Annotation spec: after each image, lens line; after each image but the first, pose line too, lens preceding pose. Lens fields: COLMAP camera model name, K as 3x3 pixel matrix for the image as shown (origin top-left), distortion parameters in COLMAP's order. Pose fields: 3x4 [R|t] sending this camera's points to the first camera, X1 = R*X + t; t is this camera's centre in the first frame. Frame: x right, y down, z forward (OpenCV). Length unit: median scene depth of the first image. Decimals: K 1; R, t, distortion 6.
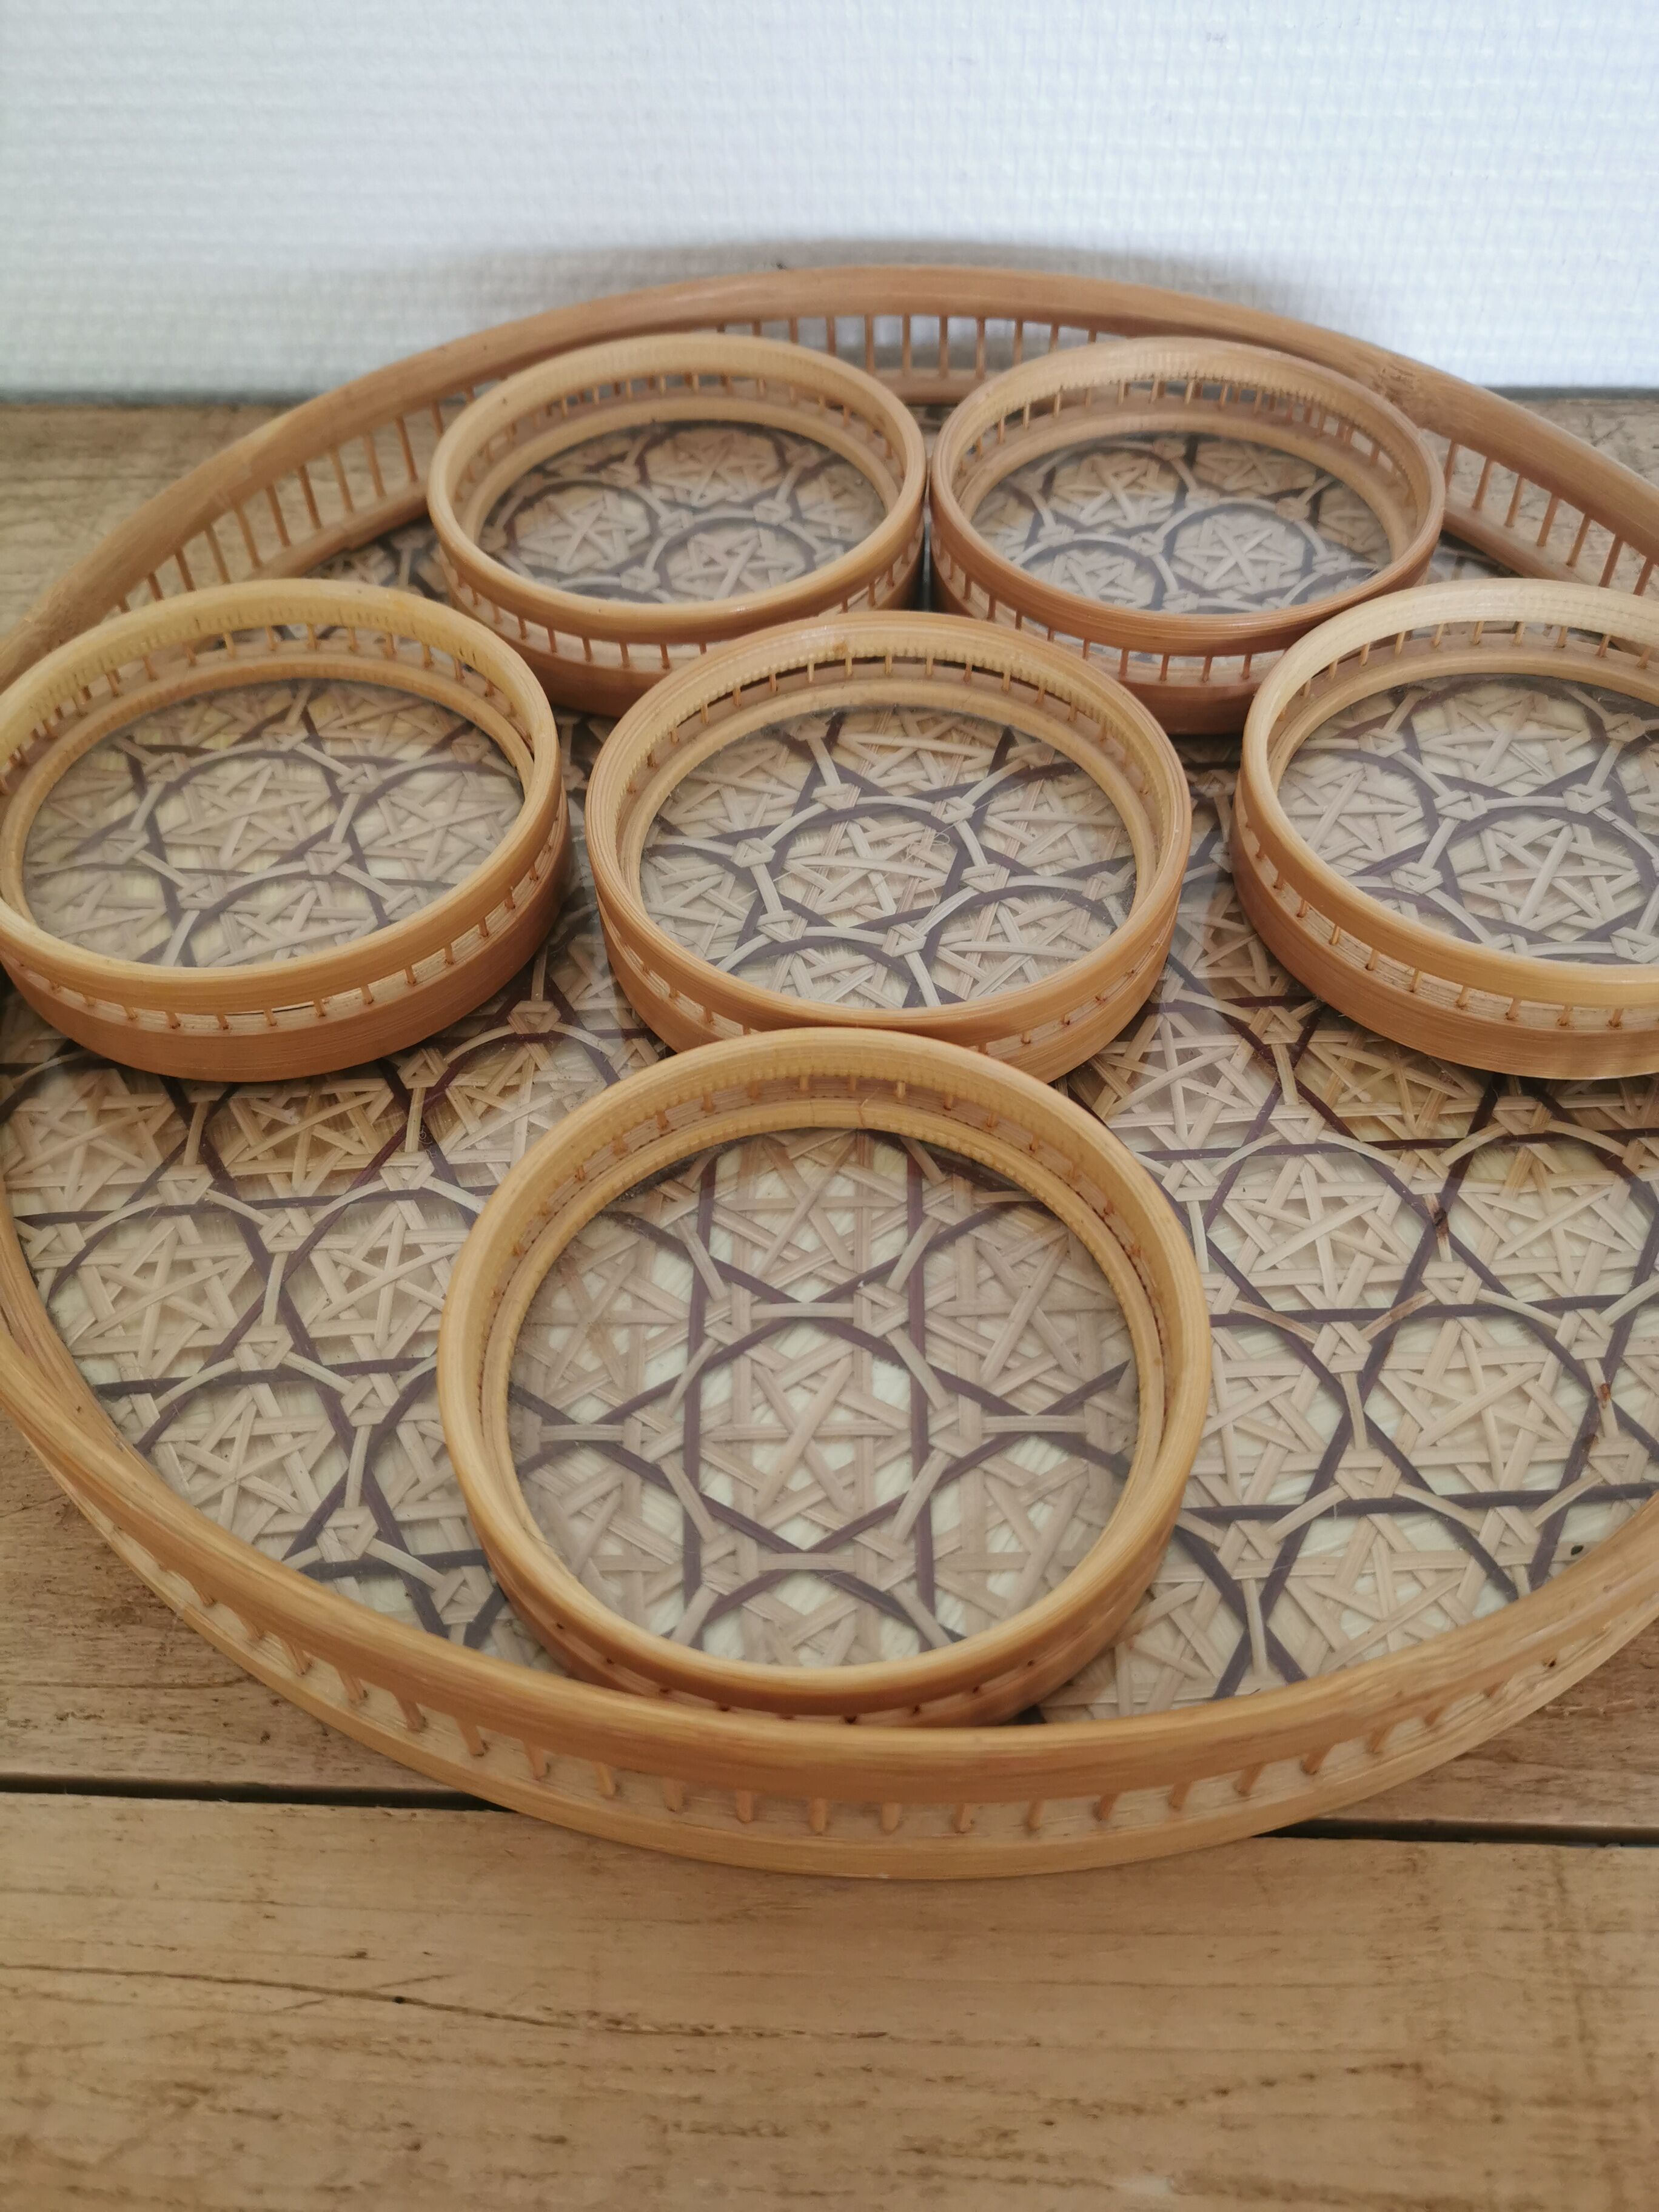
lens RADIAL K [[1721.9, 0, 829.5], [0, 1721.9, 1106.0], [0, 0, 1]] dist [0.025287, -0.073434]
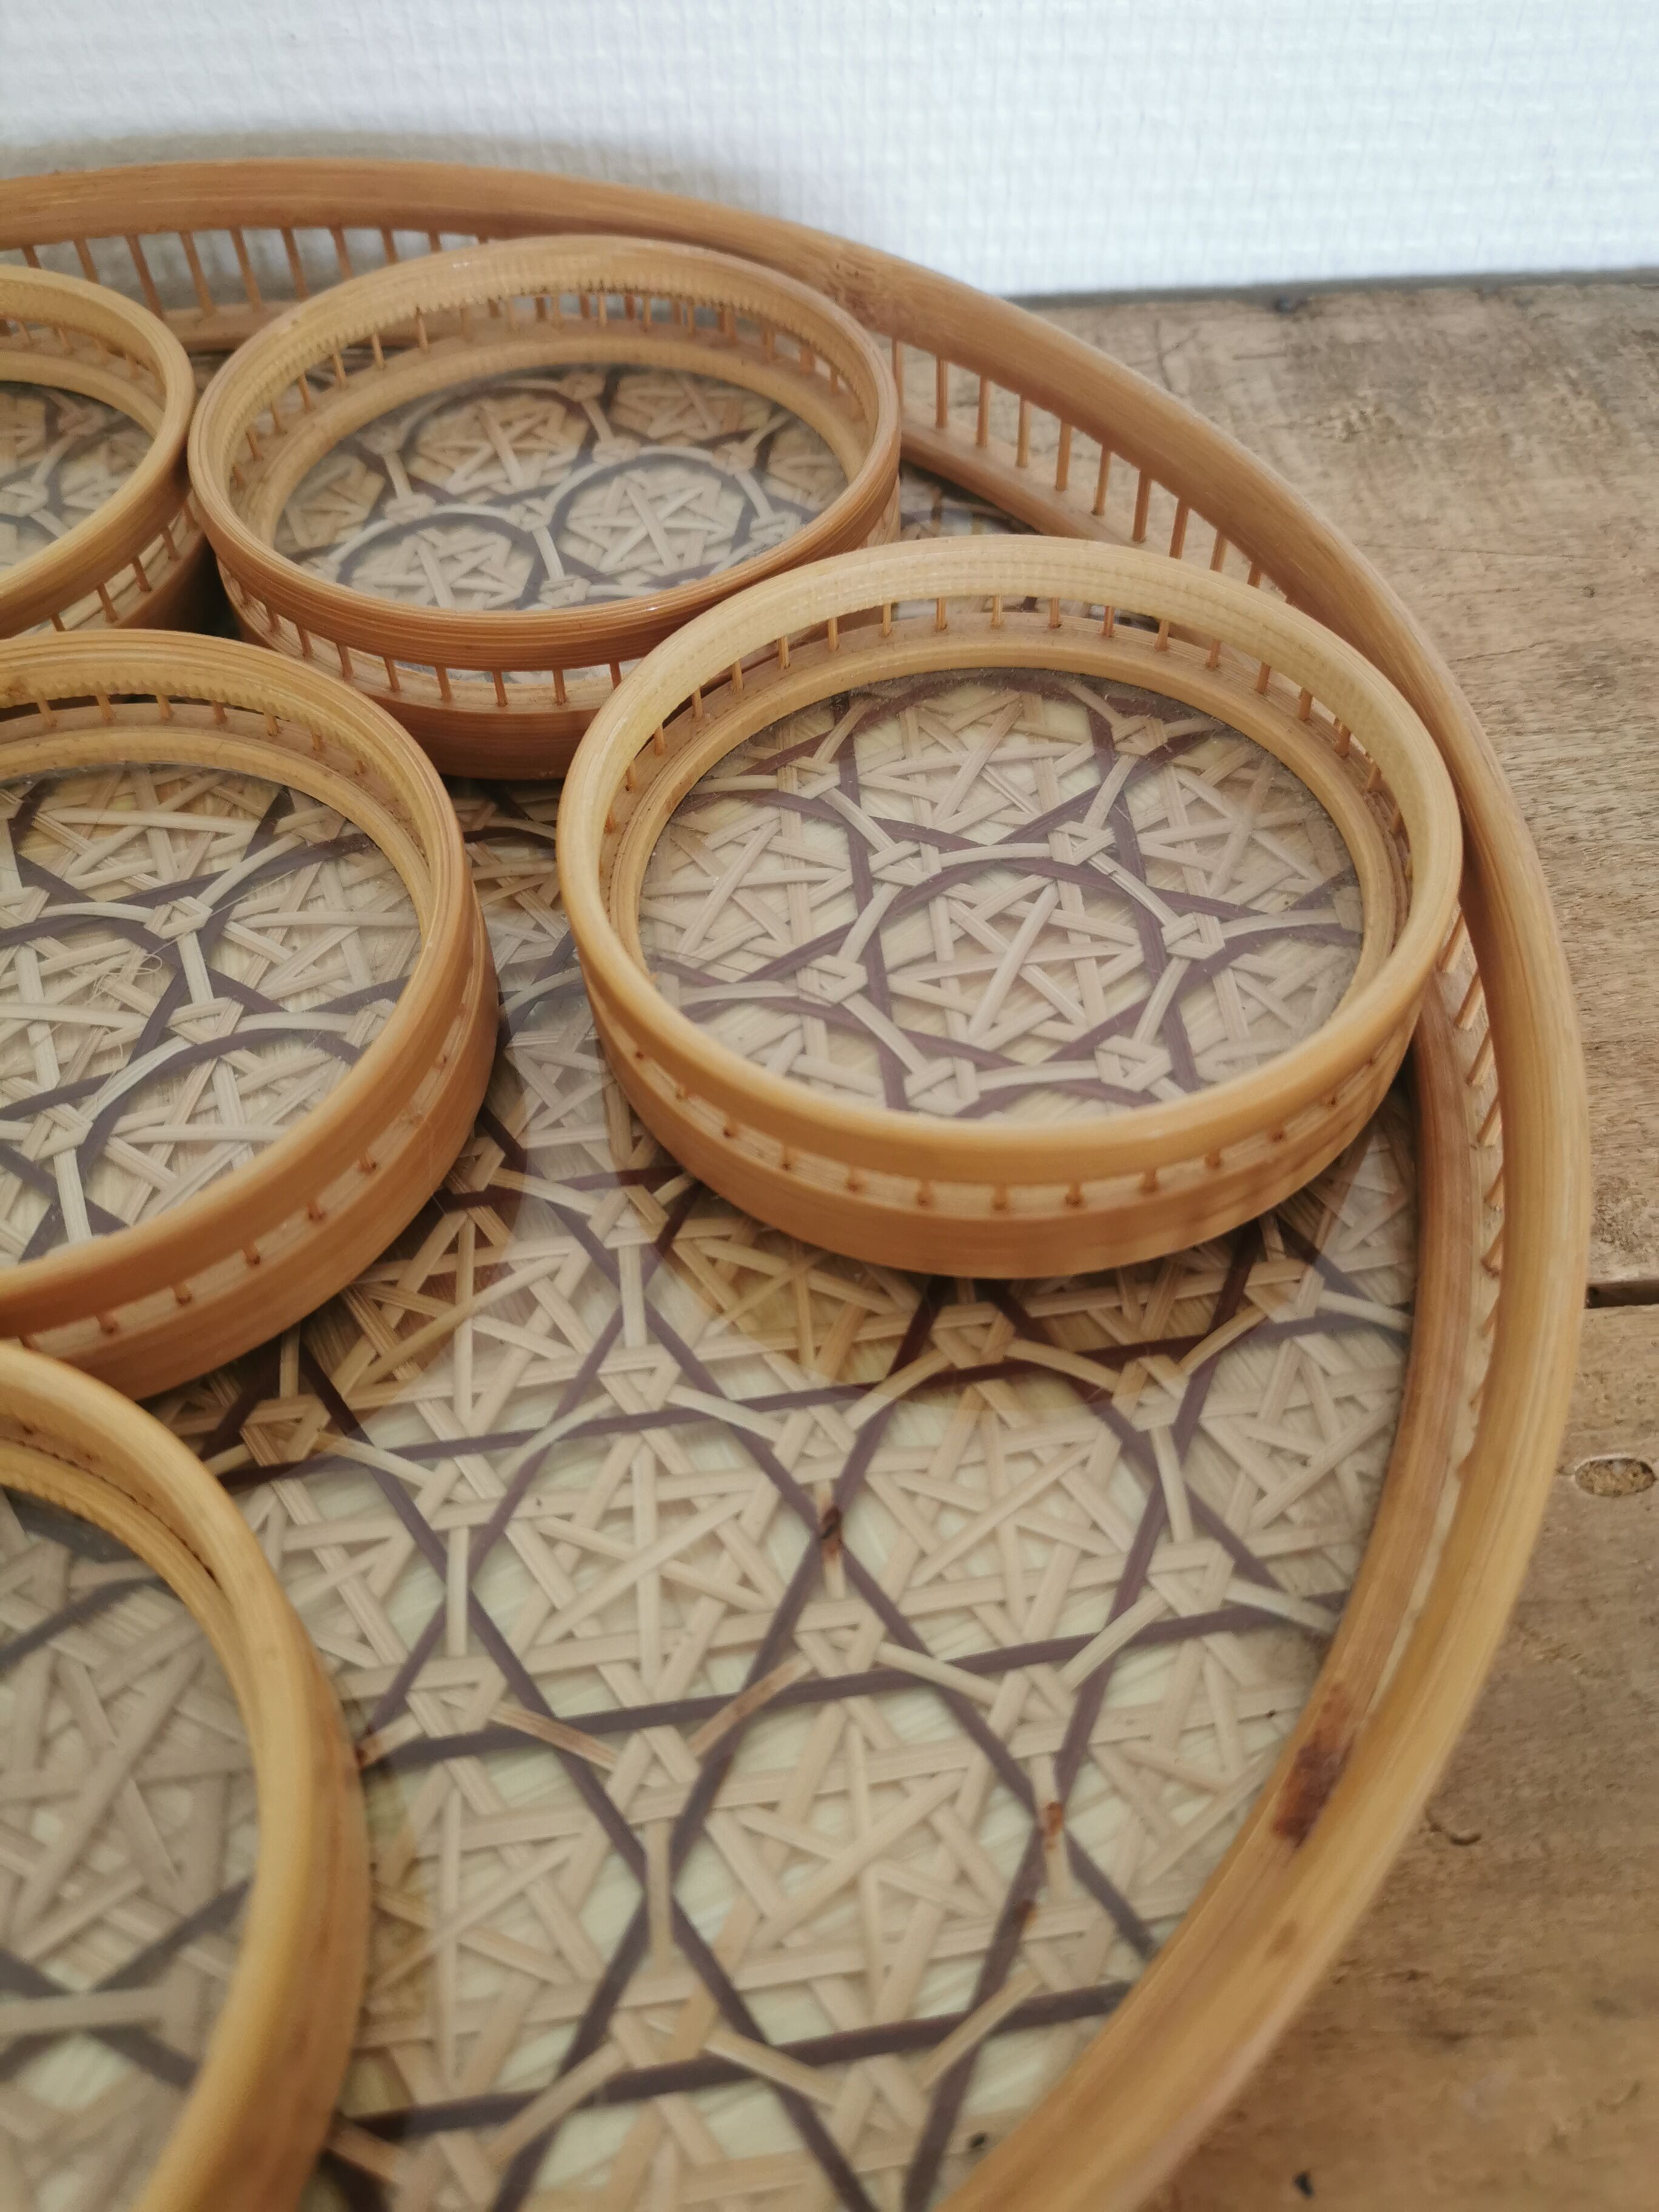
lens RADIAL K [[1743.2, 0, 829.5], [0, 1743.2, 1106.0], [0, 0, 1]] dist [0.019920, -0.082709]
pose [[0.993188, -0.078980, 0.085671, 0.269360], [0.078744, 0.996876, 0.006130, -0.083785], [-0.085888, 0.000658, 0.996305, 0.300062]]
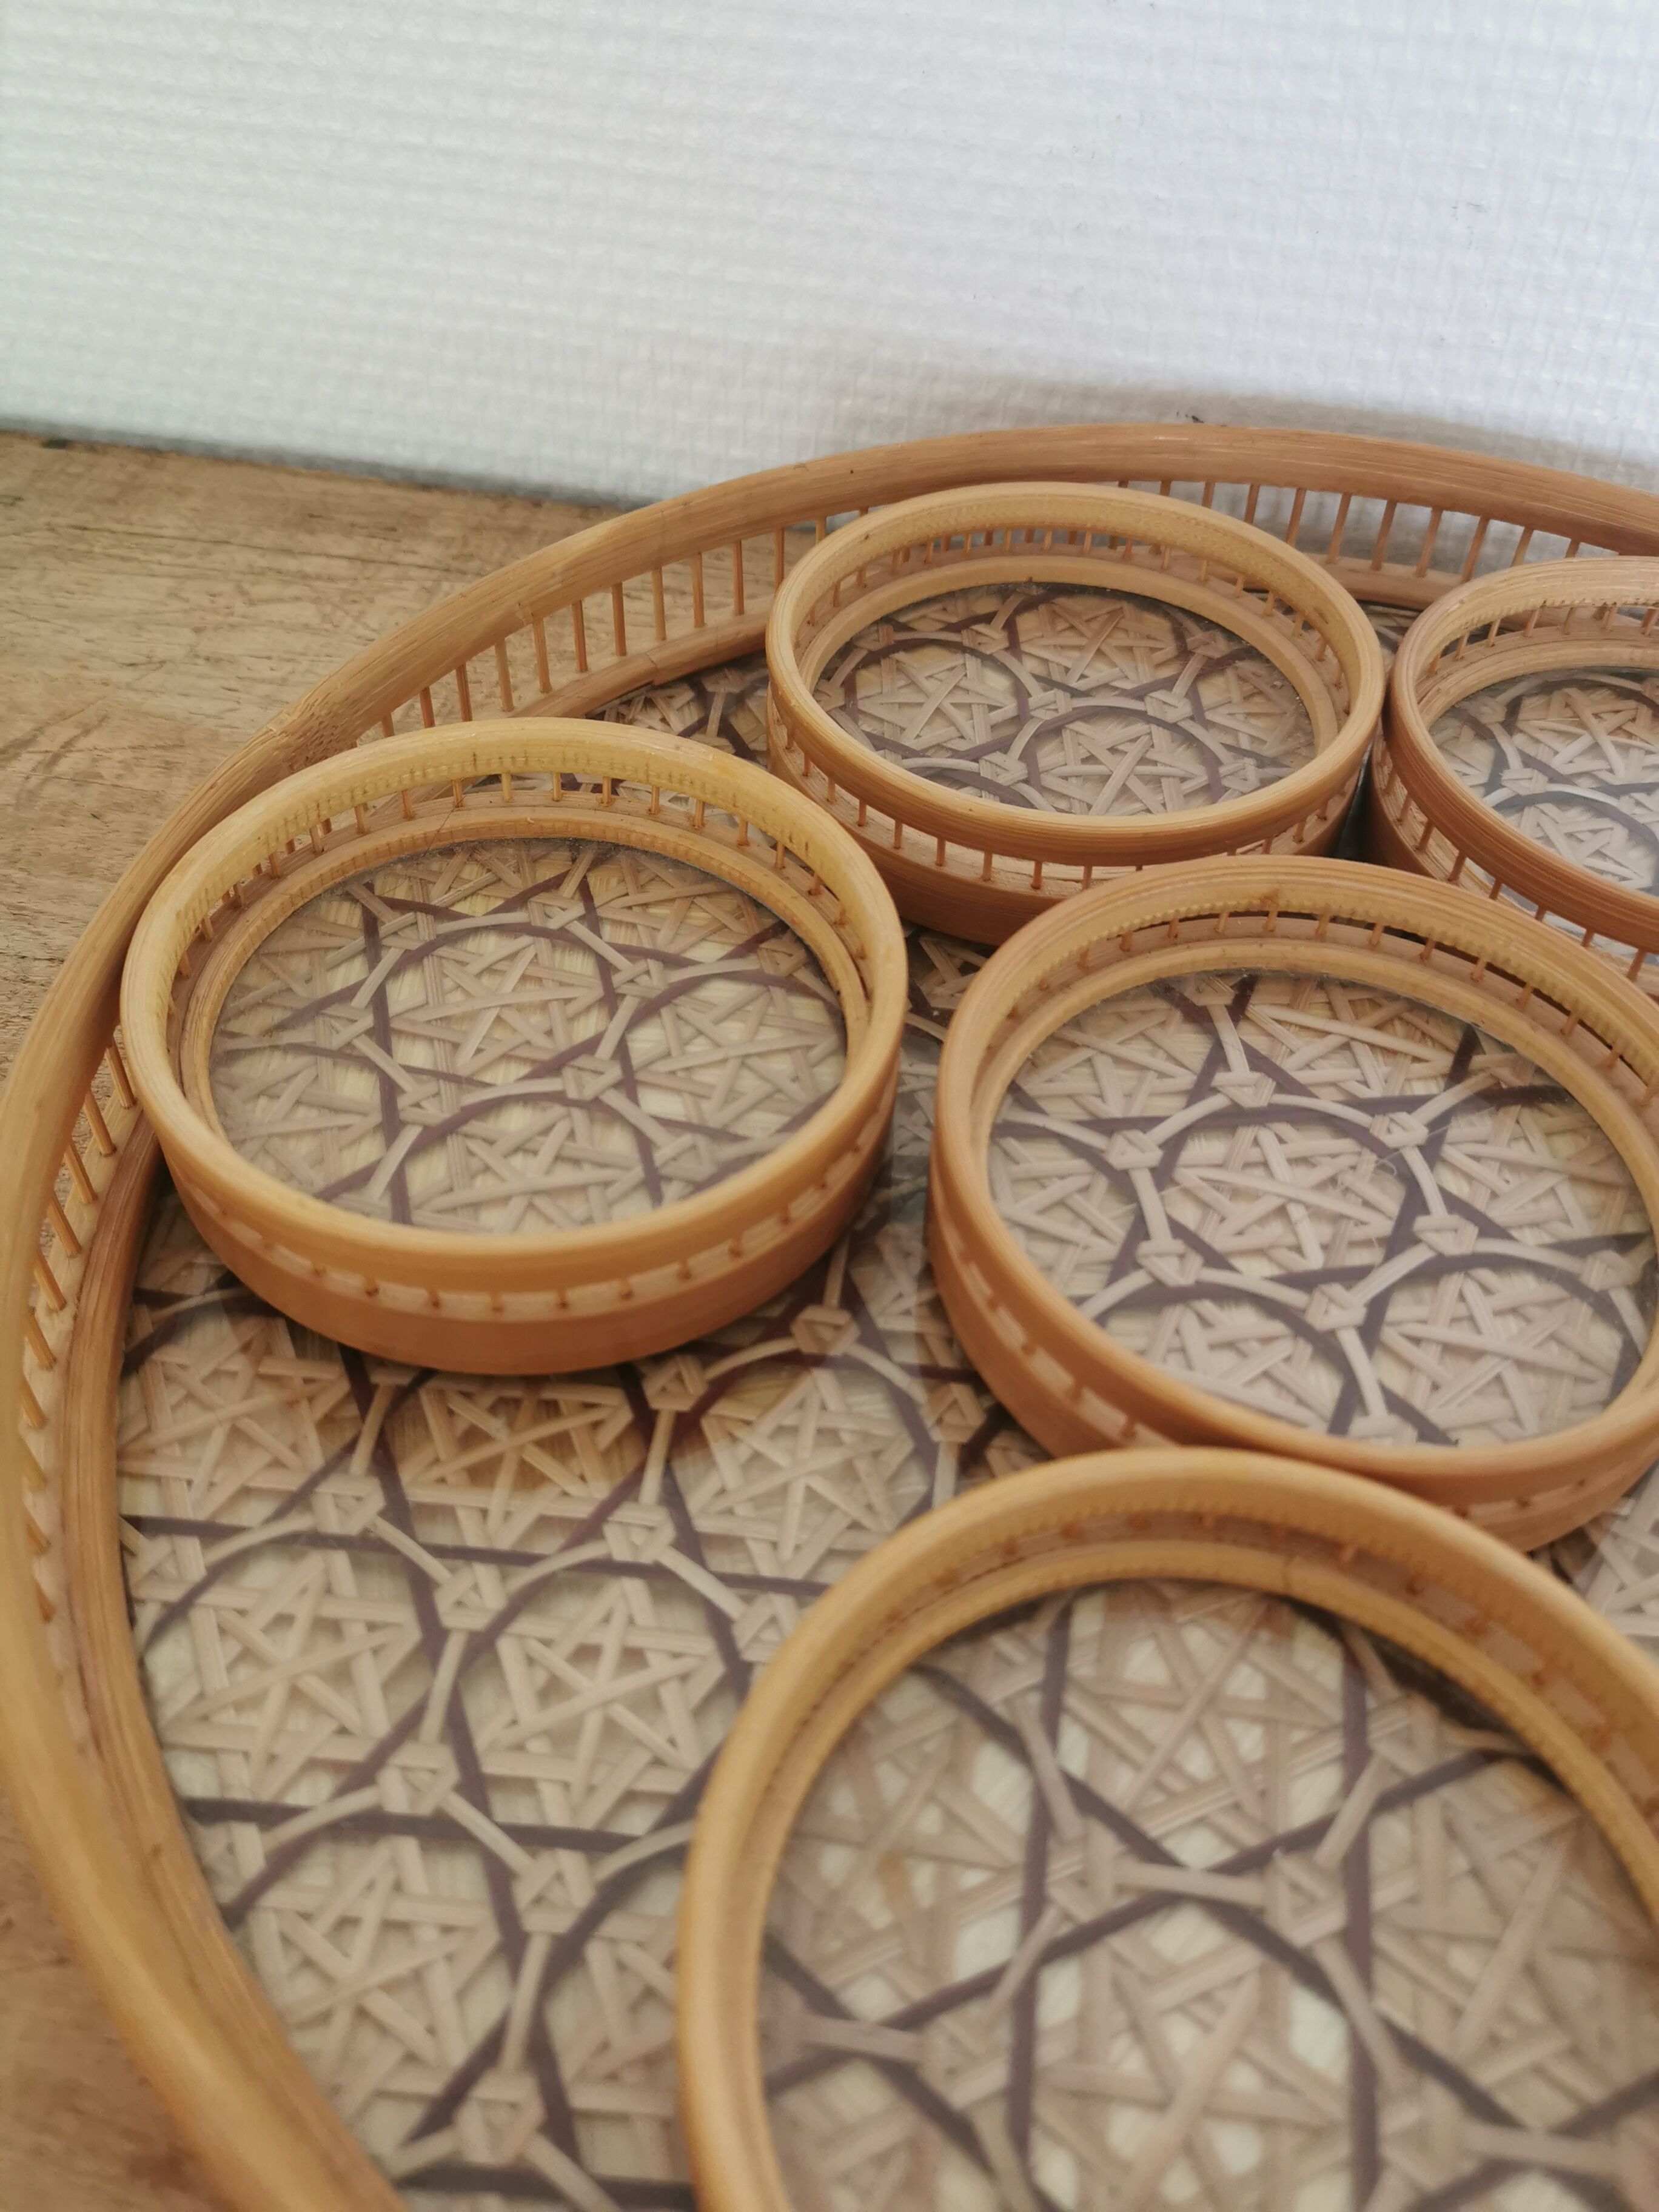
lens RADIAL K [[1721.9, 0, 829.5], [0, 1721.9, 1106.0], [0, 0, 1]] dist [0.025287, -0.073434]
pose [[0.986055, 0.146586, -0.078790, -0.121077], [-0.151928, 0.986138, -0.066710, -0.096013], [0.067919, 0.077751, 0.994657, 0.232352]]
